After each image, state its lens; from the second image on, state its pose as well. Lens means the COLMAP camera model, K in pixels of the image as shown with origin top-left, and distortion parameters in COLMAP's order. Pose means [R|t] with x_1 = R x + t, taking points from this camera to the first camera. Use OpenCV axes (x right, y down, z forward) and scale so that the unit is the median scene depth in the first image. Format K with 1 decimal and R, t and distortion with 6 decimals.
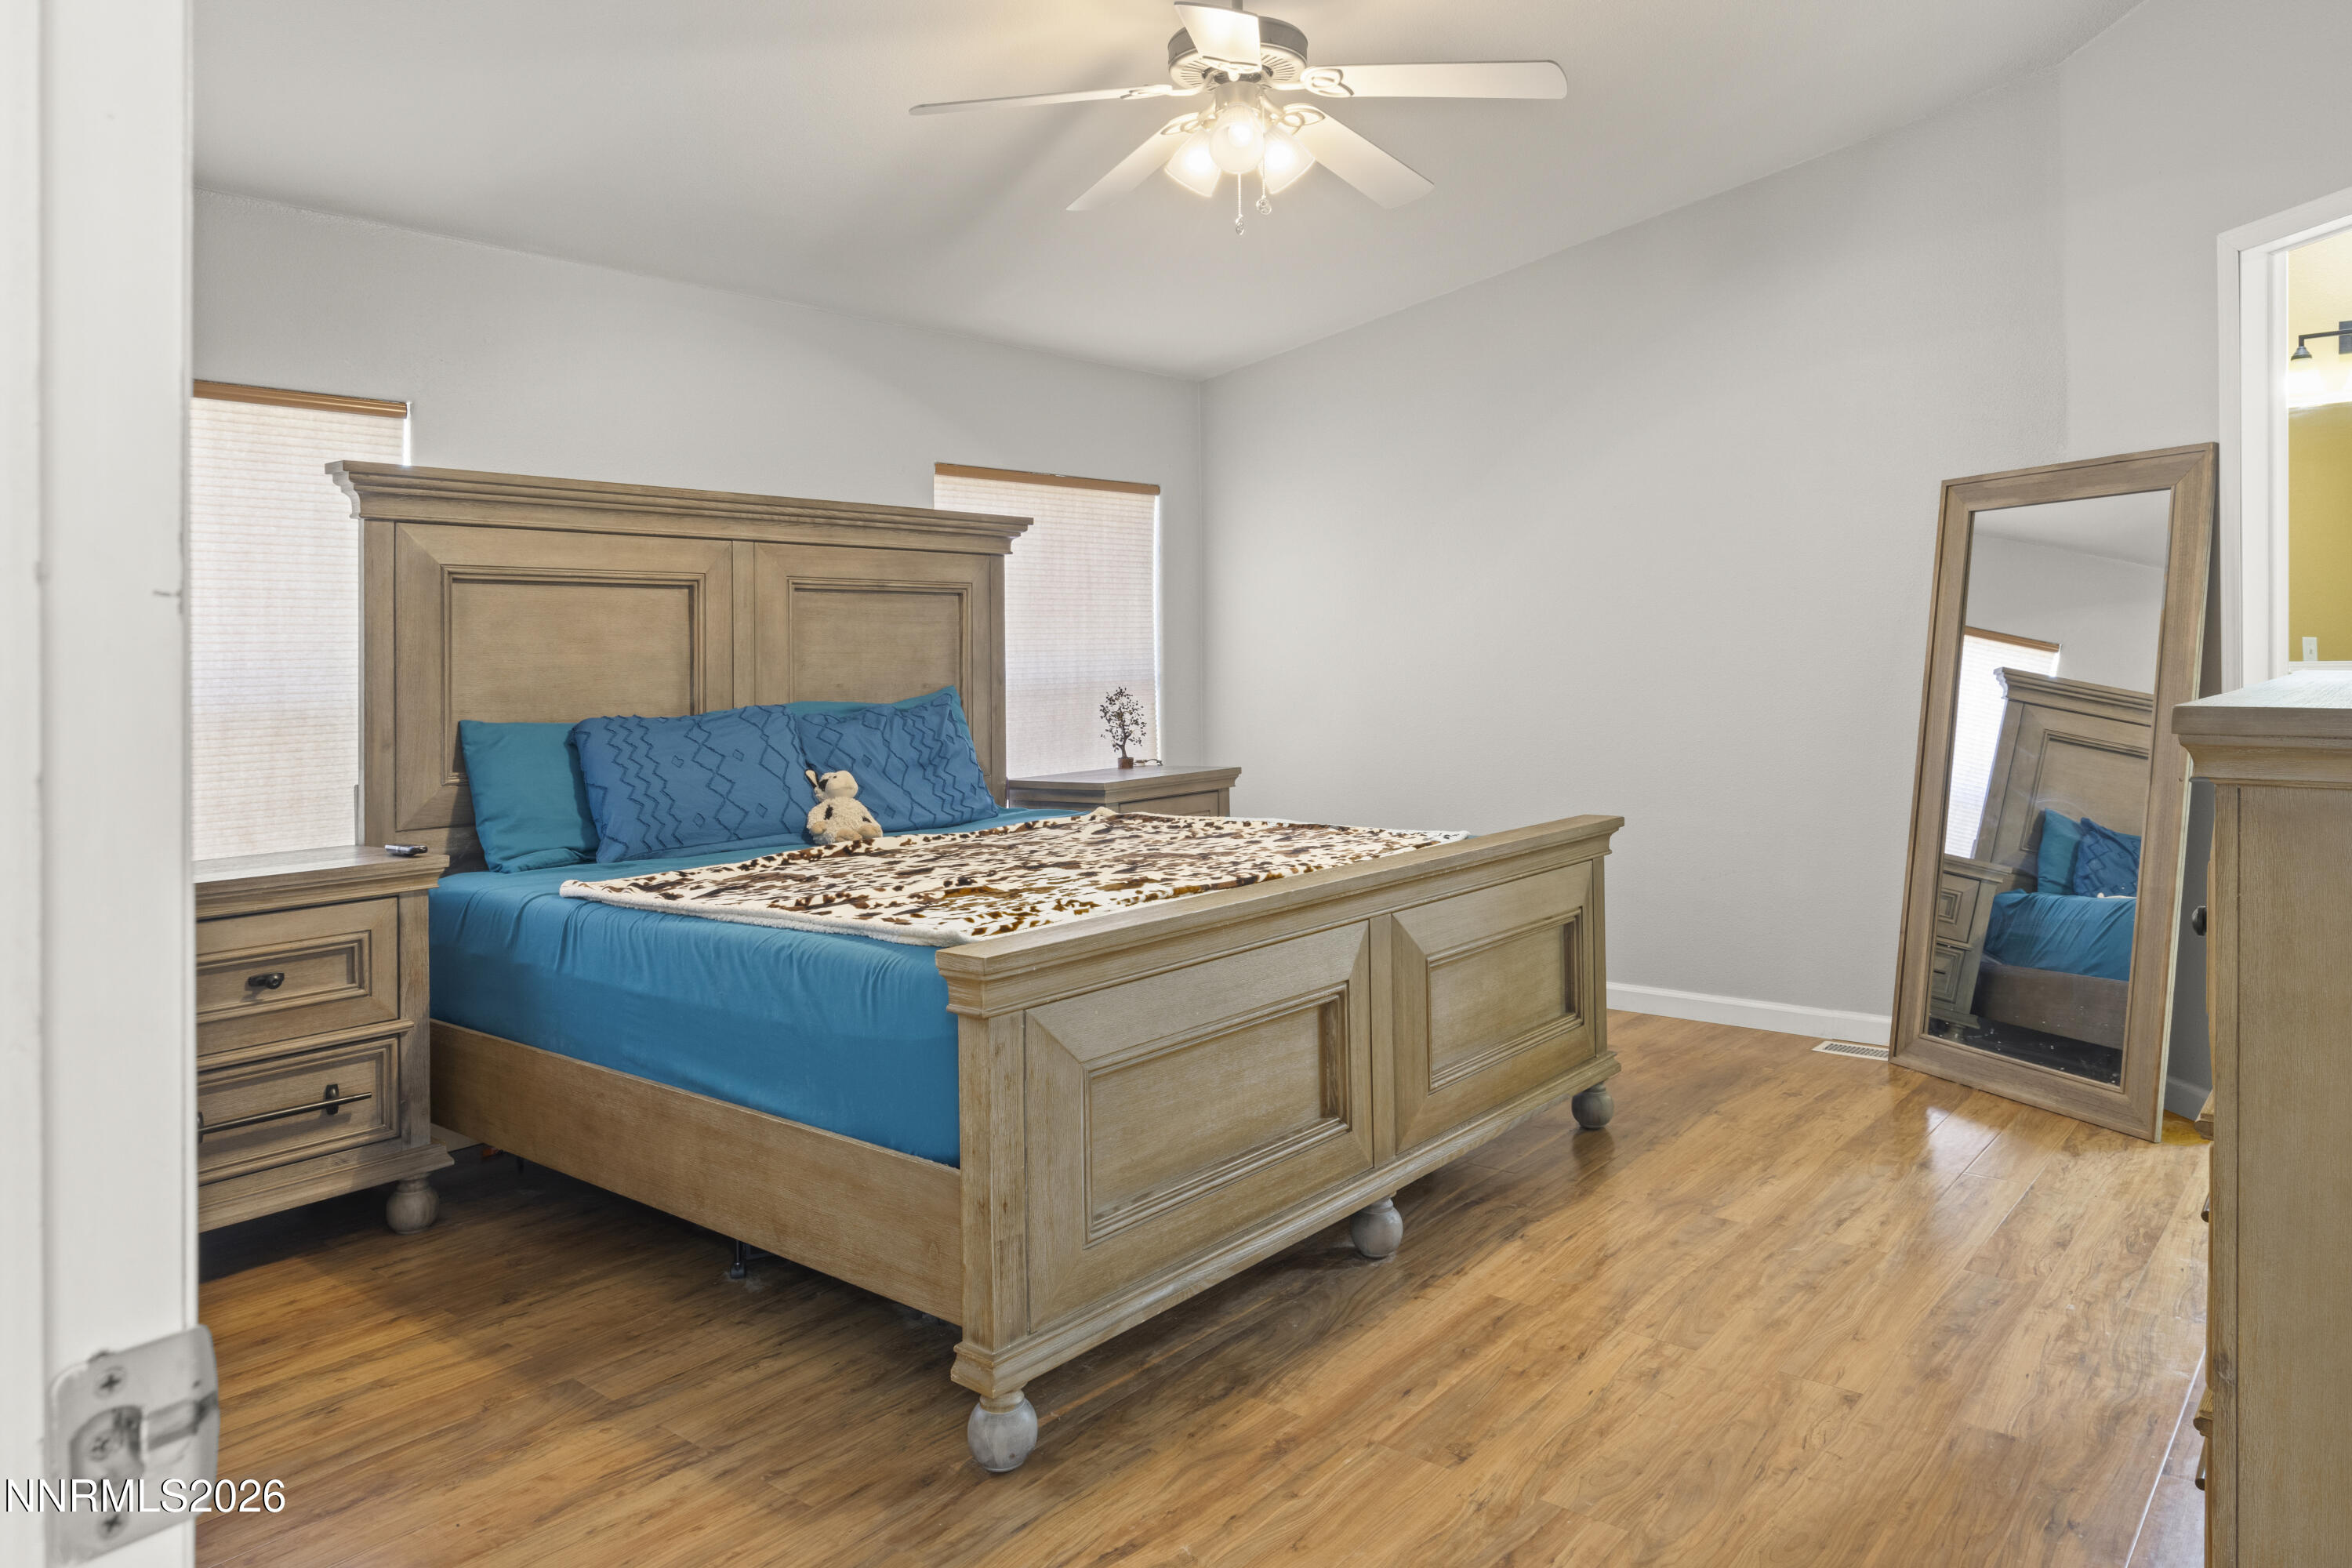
lens RADIAL K [[1502.9, 0, 1272.7], [0, 1502.9, 793.5], [0, 0, 1]] dist [0.021792, 0.001884]
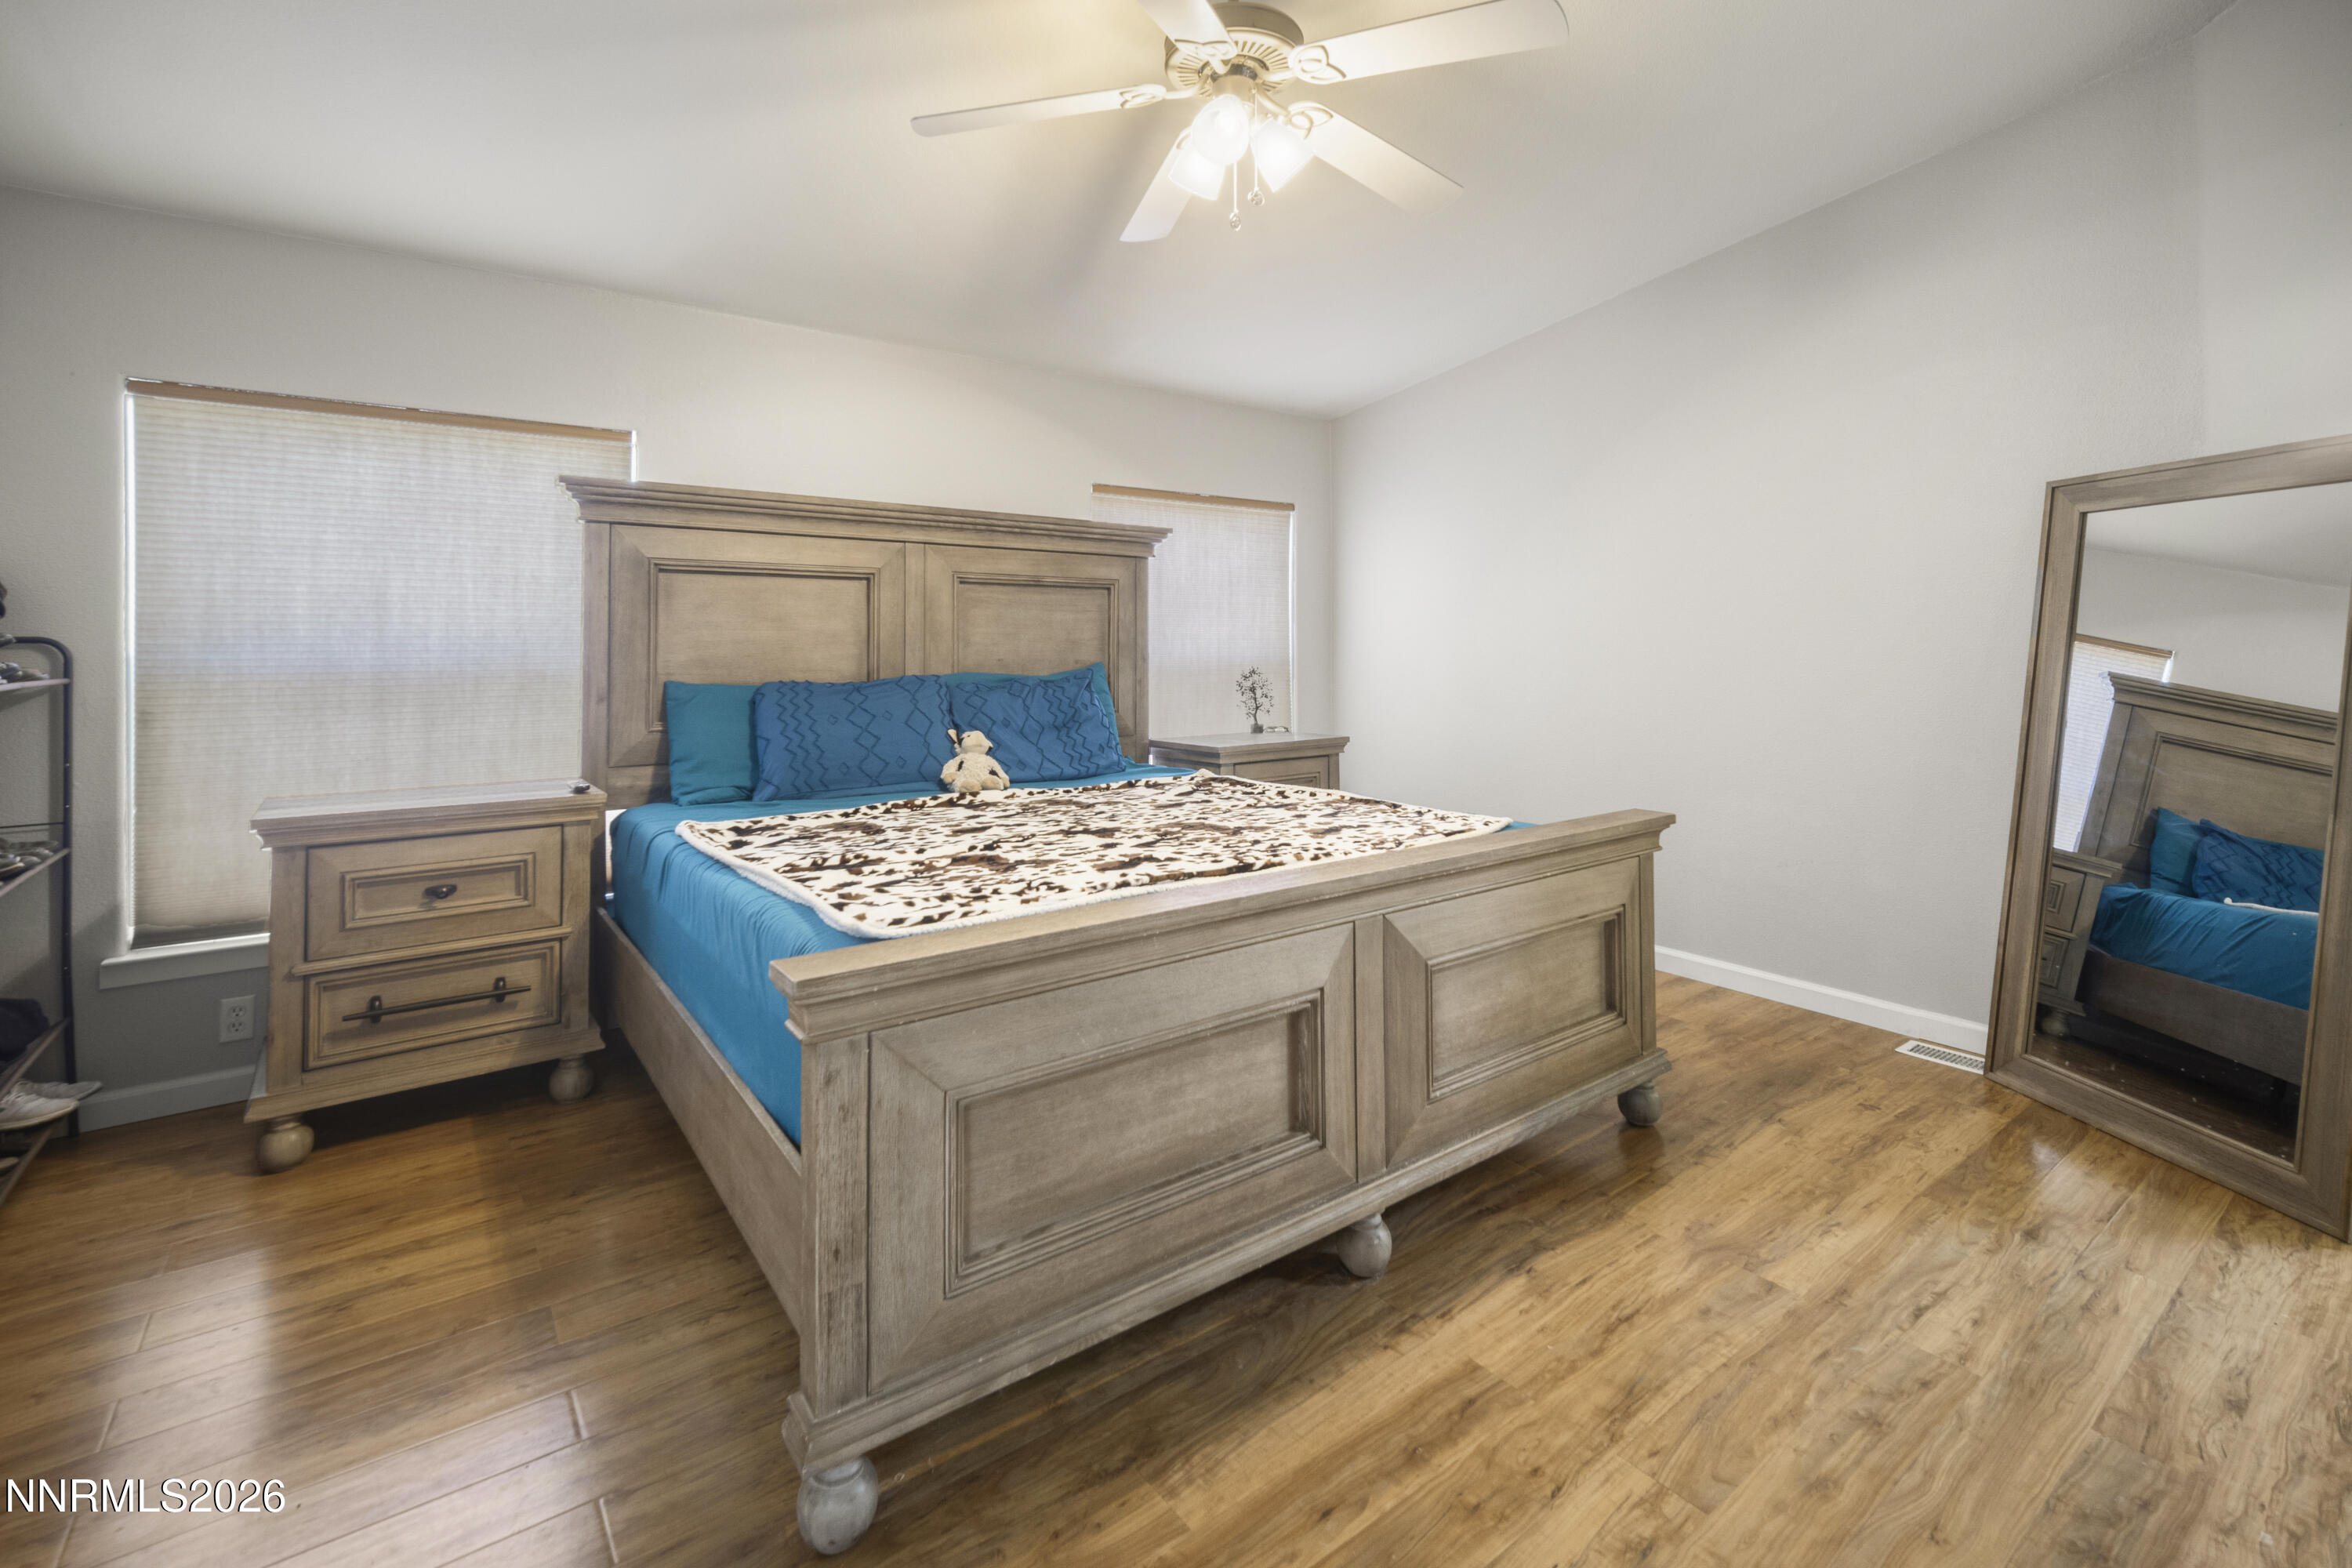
lens RADIAL K [[1055.1, 0, 1185.1], [0, 1055.1, 662.6], [0, 0, 1]] dist [0.004711, 0.000301]
pose [[0.965865, 0.028425, -0.257482, 0.119161], [-0.046212, 0.996925, -0.063291, -0.031103], [0.254891, 0.073030, 0.964208, 0.289554]]
